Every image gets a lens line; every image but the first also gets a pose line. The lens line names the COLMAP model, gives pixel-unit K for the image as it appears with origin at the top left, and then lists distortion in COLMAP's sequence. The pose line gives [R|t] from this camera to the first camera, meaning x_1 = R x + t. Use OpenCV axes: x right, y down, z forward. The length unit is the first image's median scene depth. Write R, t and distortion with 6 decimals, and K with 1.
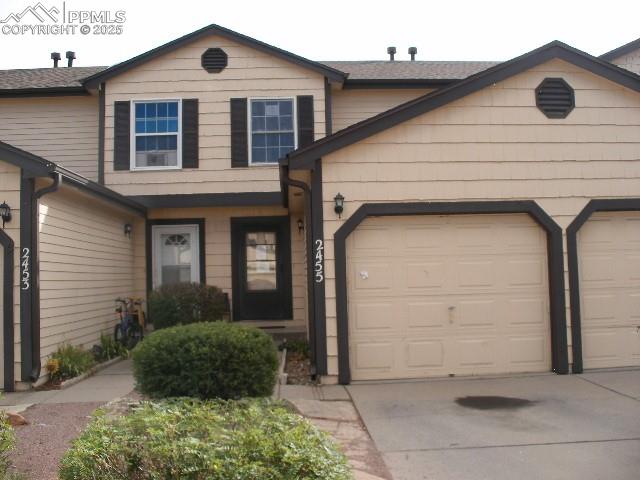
lens RADIAL K [[676.5, 0, 319.9], [0, 676.5, 222.9], [0, 0, 1]] dist [-0.203362, 0.214006]
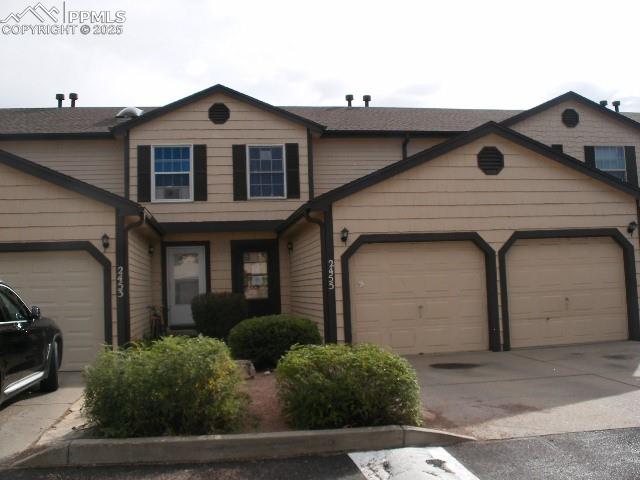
lens RADIAL K [[676.5, 0, 319.9], [0, 676.5, 222.9], [0, 0, 1]] dist [-0.203362, 0.214006]
pose [[0.993678, 0.001677, 0.112254, -0.113287], [0.000744, 0.999768, -0.021526, -0.013973], [-0.112264, 0.021473, 0.993446, -0.259043]]
